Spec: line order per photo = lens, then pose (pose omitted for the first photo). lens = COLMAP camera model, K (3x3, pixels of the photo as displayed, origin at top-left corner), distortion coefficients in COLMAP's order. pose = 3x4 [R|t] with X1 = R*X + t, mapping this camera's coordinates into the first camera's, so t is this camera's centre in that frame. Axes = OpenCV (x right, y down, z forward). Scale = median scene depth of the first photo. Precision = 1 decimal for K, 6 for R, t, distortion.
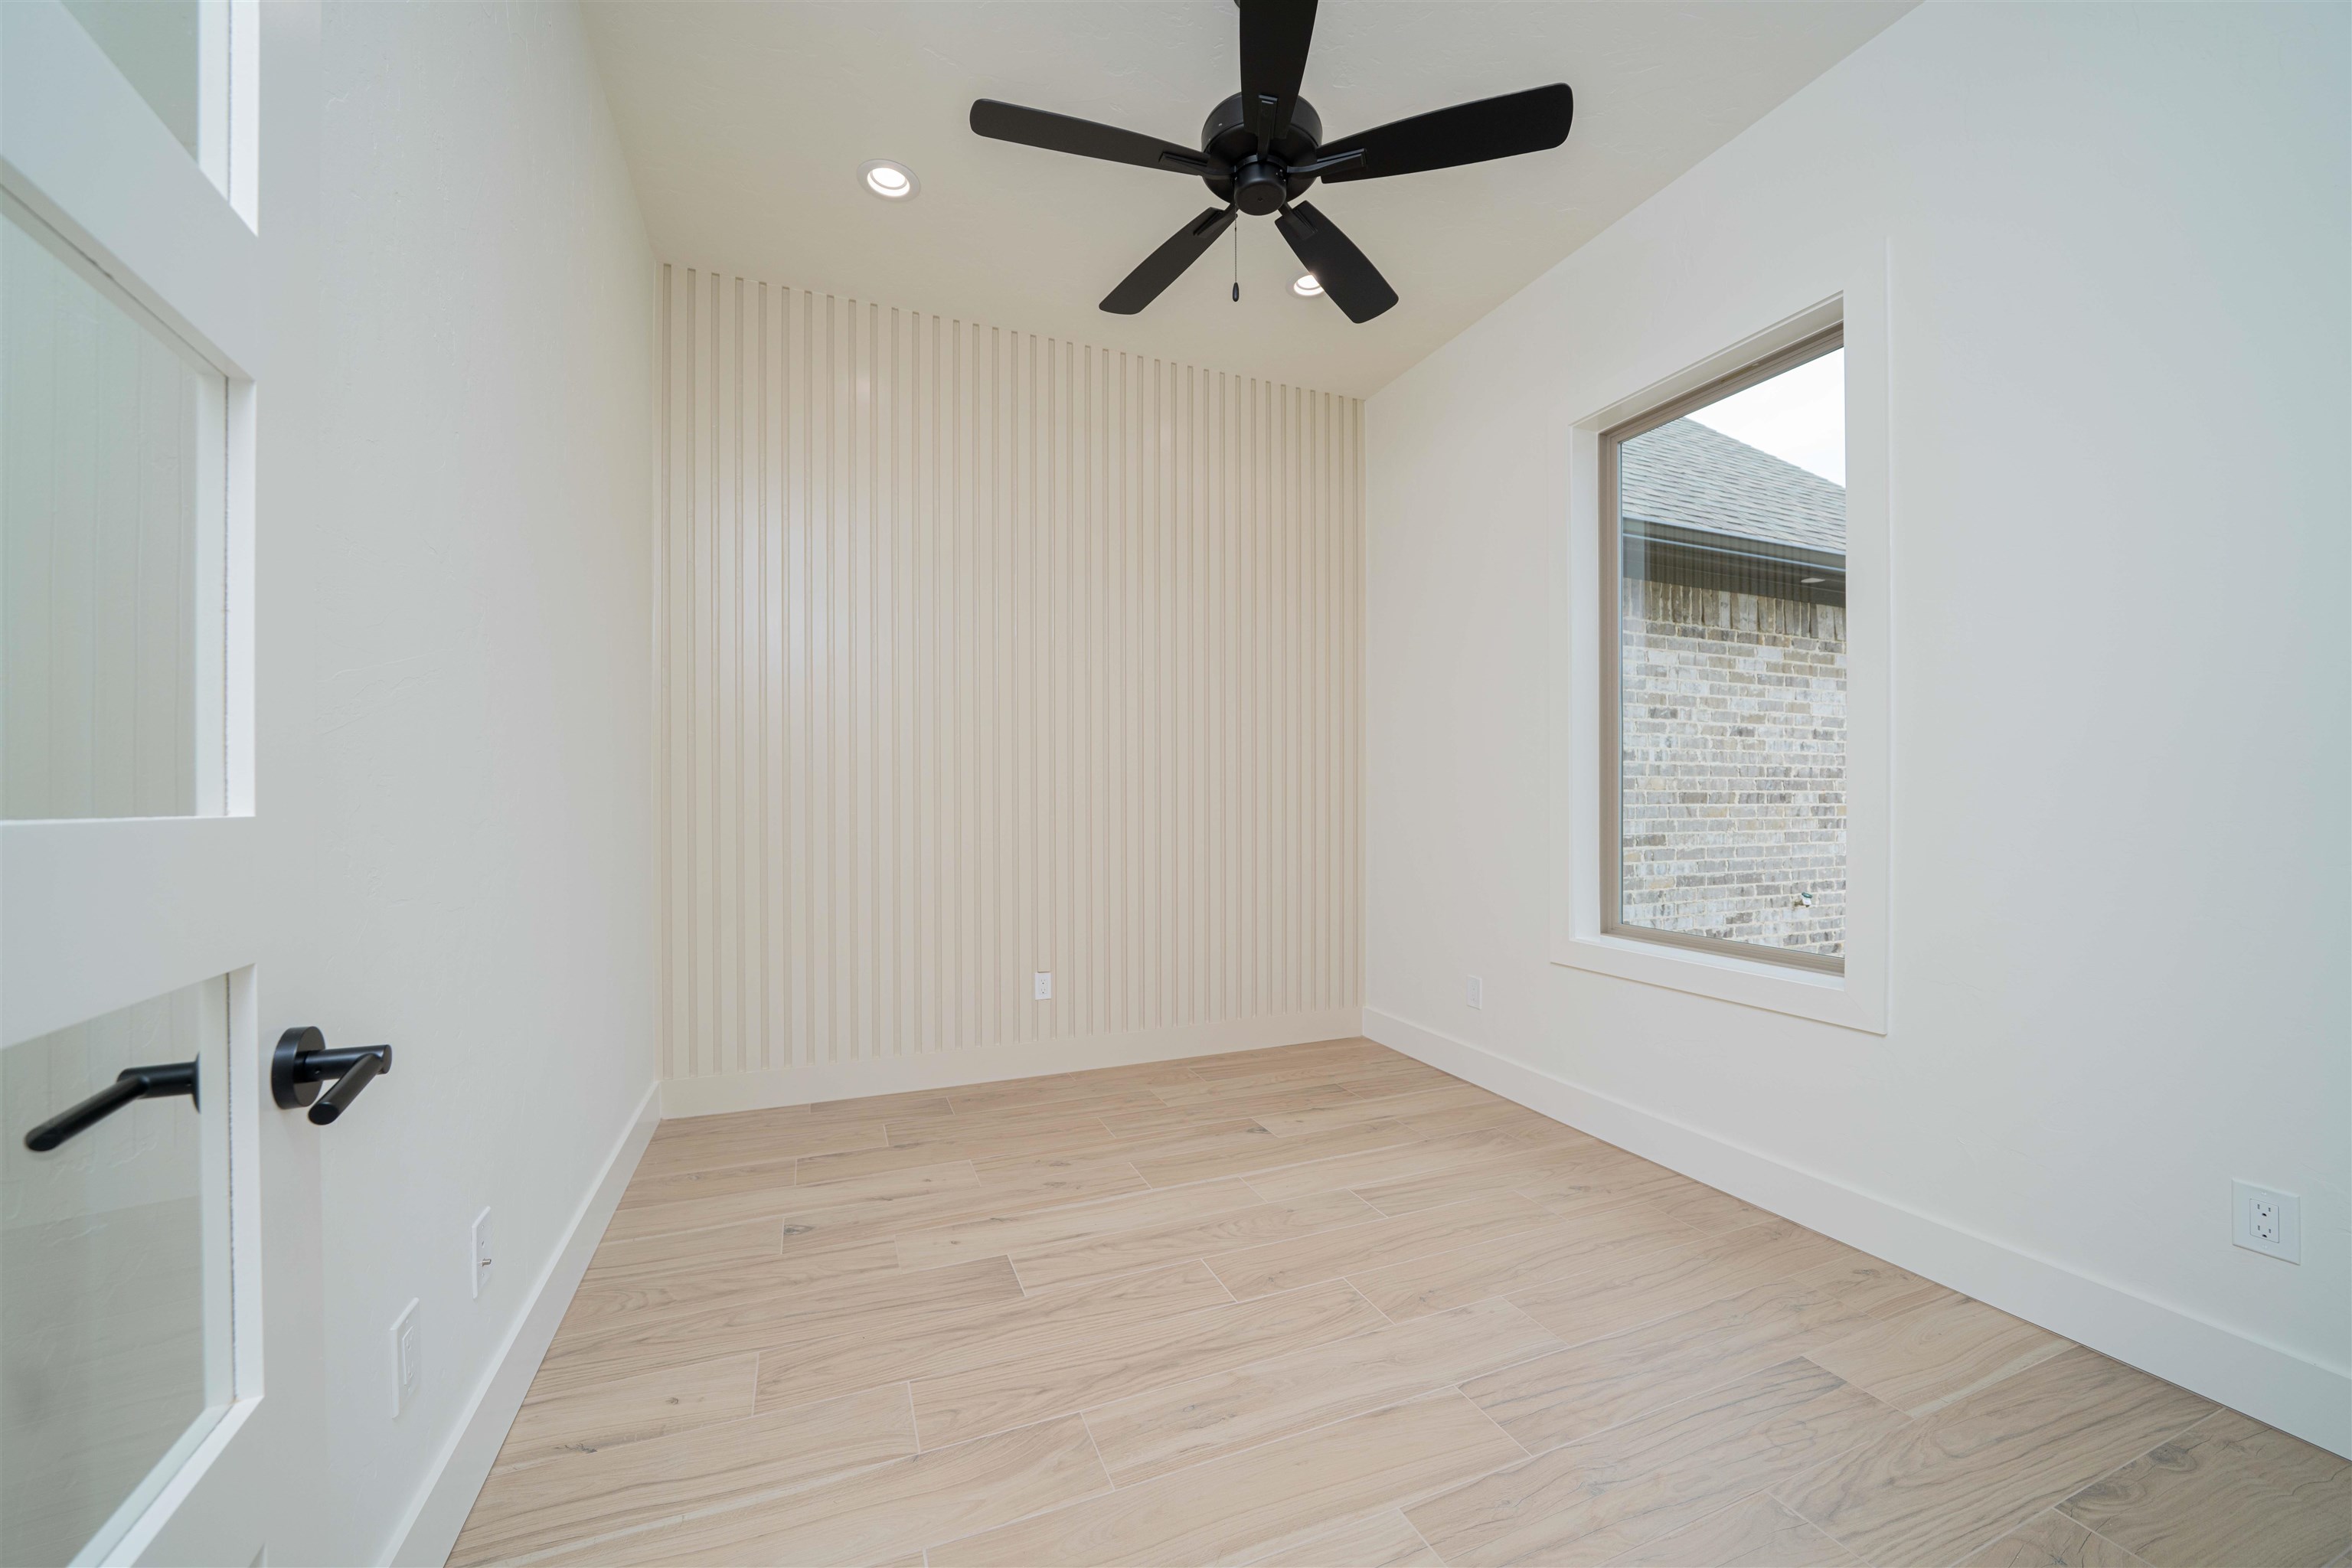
lens RADIAL K [[873.9, 0, 1165.2], [0, 873.9, 783.8], [0, 0, 1]] dist [-0.013307, 0.000043]
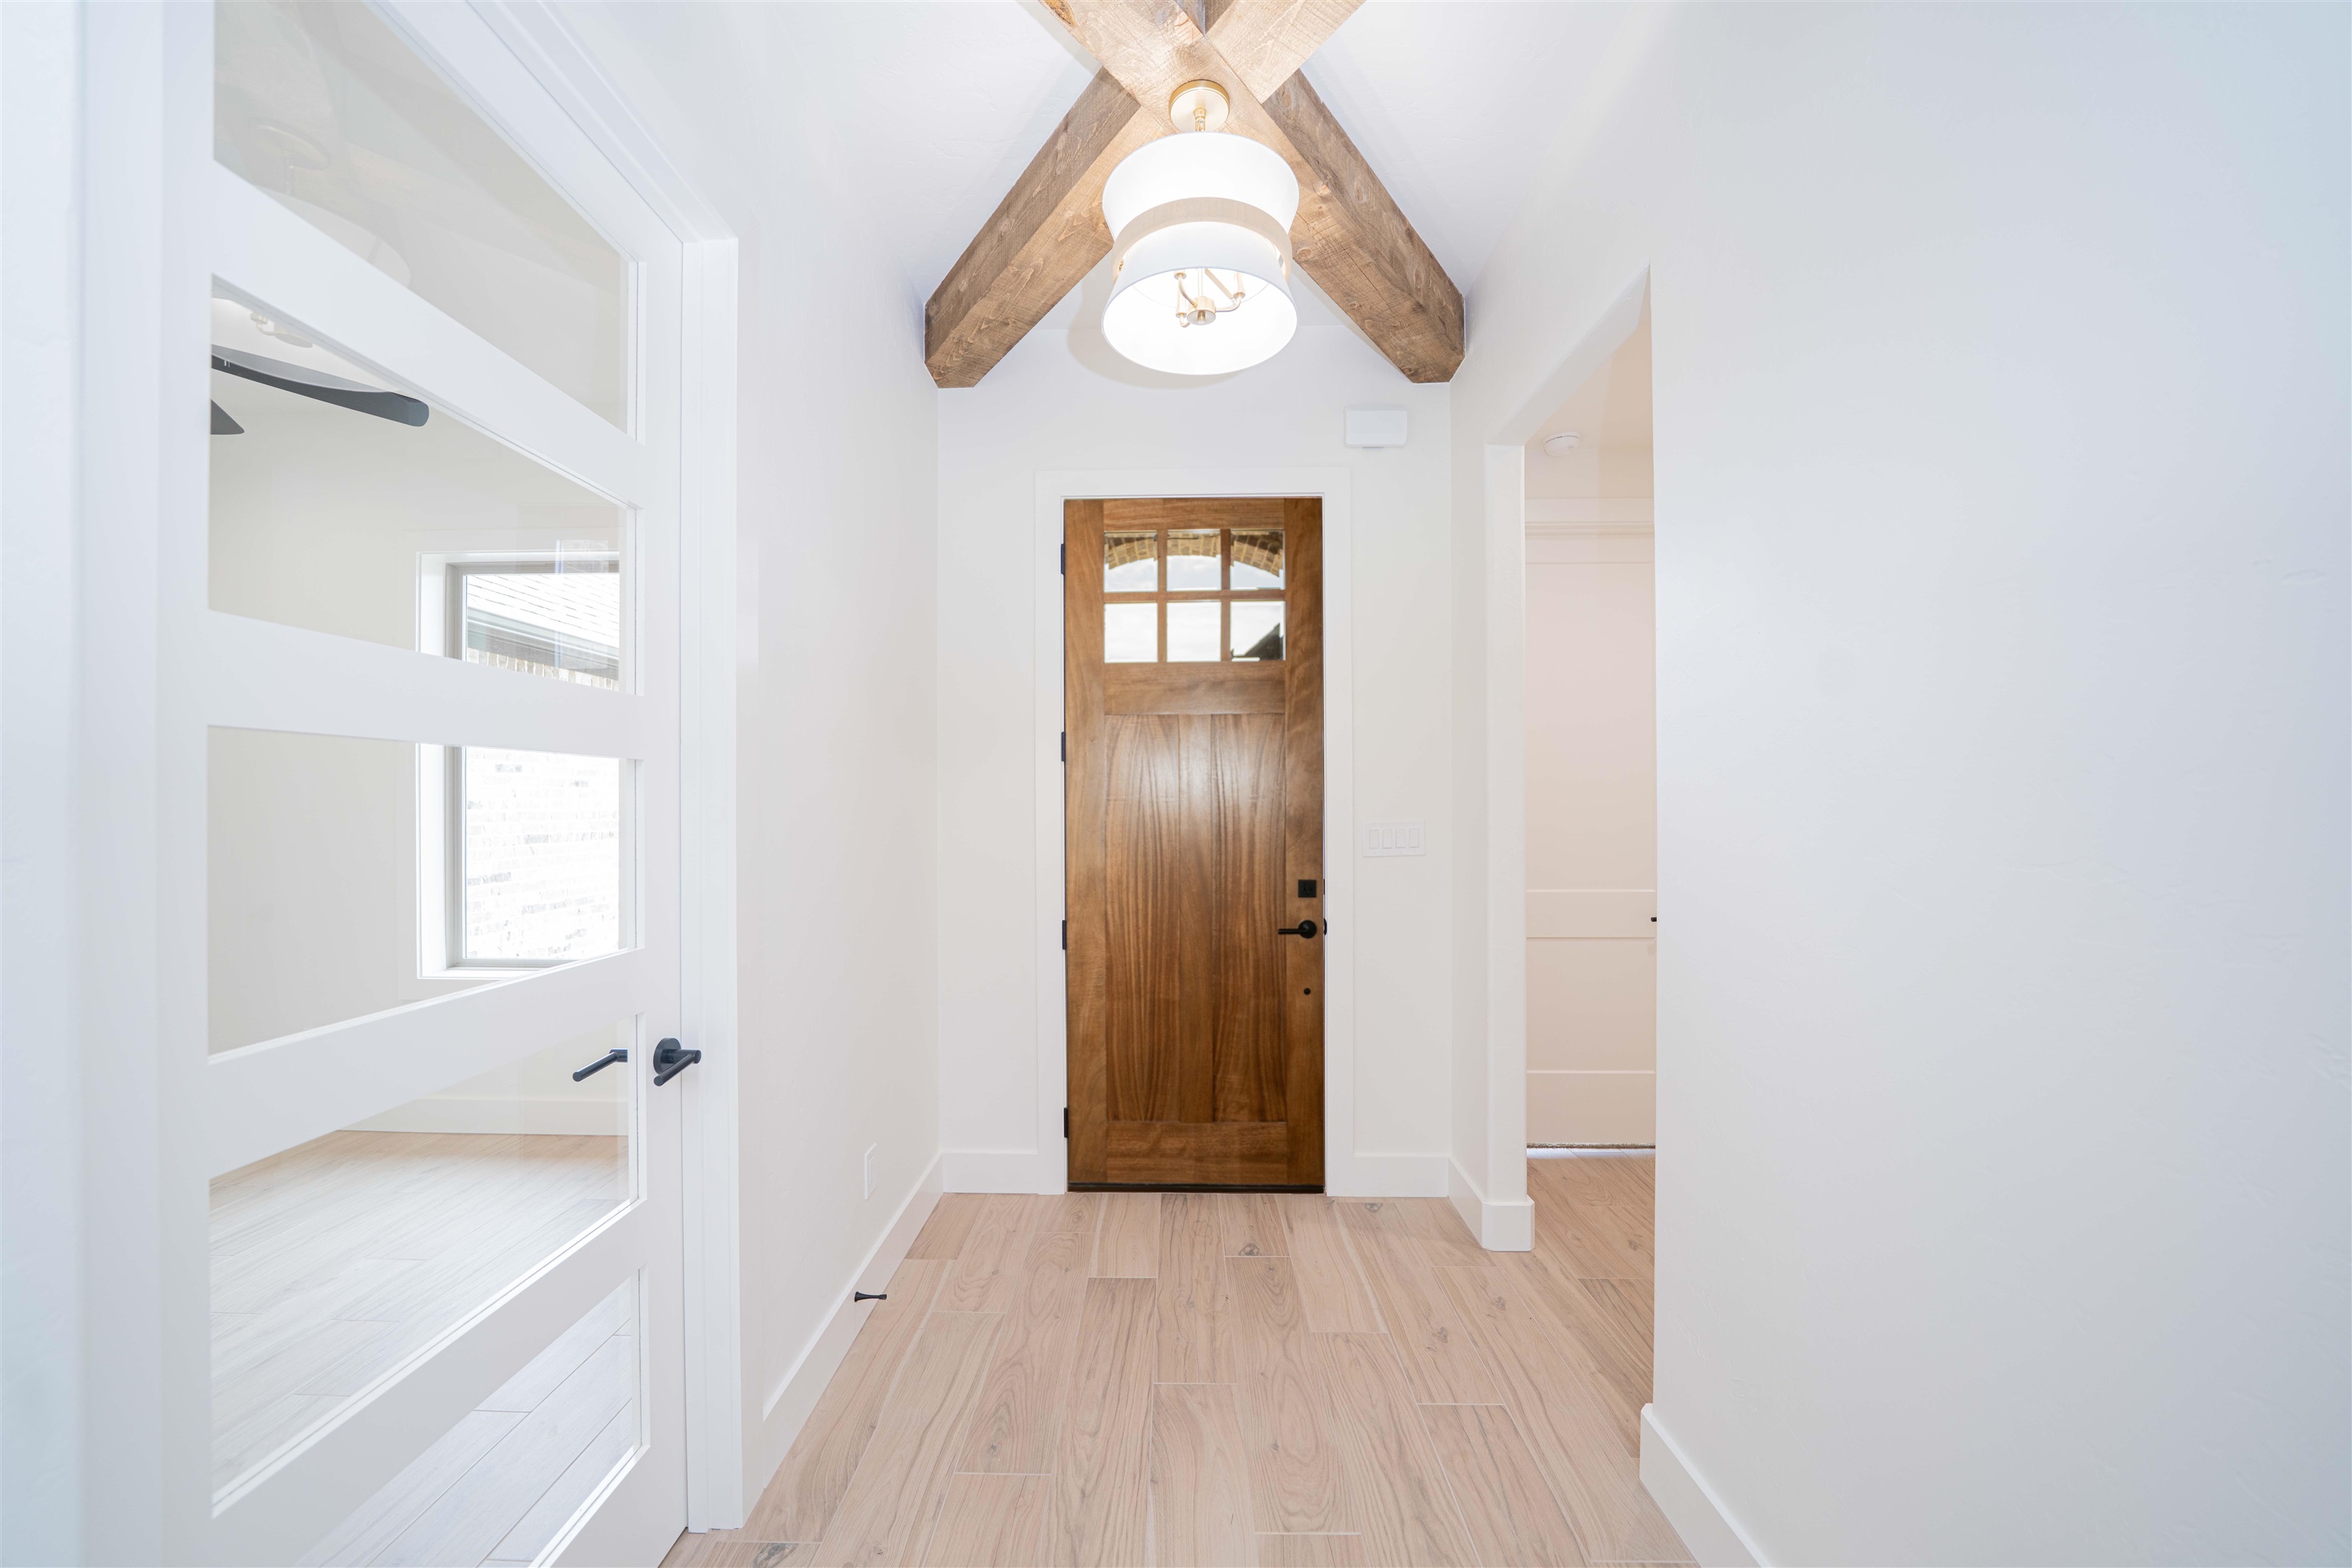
lens RADIAL K [[873.9, 0, 1173.2], [0, 873.9, 785.5], [0, 0, 1]] dist [-0.013307, 0.000043]
pose [[0.403633, 0.005482, 0.914905, -0.131425], [0.002686, 0.999971, -0.007177, -0.046323], [-0.914917, 0.005354, 0.403606, -0.283859]]
